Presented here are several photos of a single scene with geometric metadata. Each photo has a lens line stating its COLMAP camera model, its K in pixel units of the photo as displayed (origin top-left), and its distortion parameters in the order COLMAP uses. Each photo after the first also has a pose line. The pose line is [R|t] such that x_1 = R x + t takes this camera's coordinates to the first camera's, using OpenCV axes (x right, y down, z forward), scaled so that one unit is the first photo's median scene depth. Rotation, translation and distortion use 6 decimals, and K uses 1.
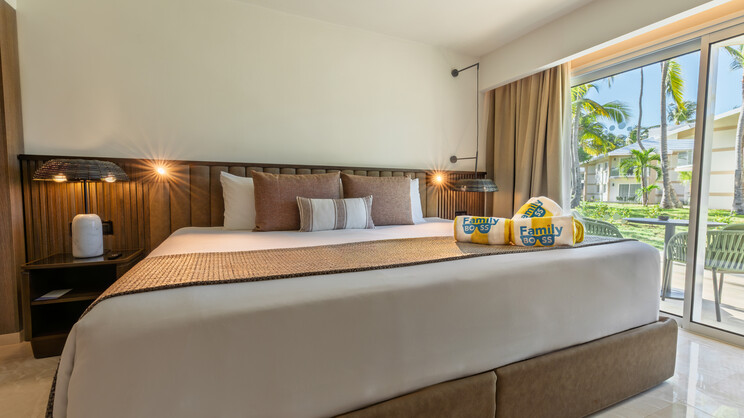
lens RADIAL K [[333.9, 0, 376.2], [0, 333.9, 214.0], [0, 0, 1]] dist [0.001751, 0.000124]
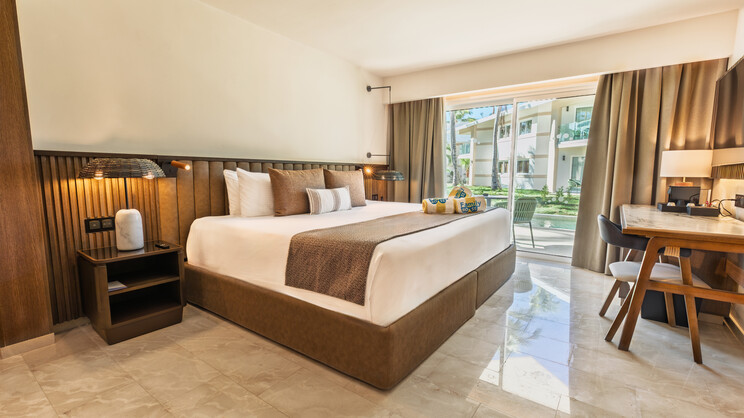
lens RADIAL K [[333.9, 0, 376.2], [0, 333.9, 214.0], [0, 0, 1]] dist [0.001751, 0.000124]
pose [[0.874868, -0.059298, 0.480718, -0.585536], [0.031405, 0.997334, 0.065869, -0.026325], [-0.483343, -0.042529, 0.874398, -0.268291]]
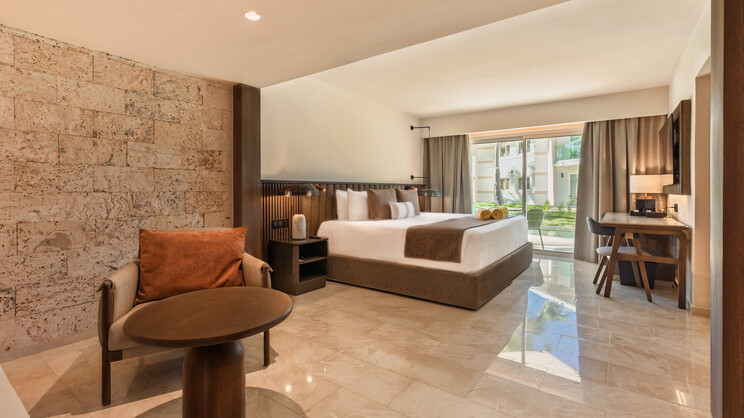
lens RADIAL K [[340.7, 0, 371.1], [0, 340.7, 193.3], [0, 0, 1]] dist [-0.000337, -0.000176]
pose [[0.877138, -0.009603, 0.480143, -1.184144], [0.035946, 0.998308, -0.045702, -0.012437], [-0.478892, 0.057346, 0.875999, -0.638559]]
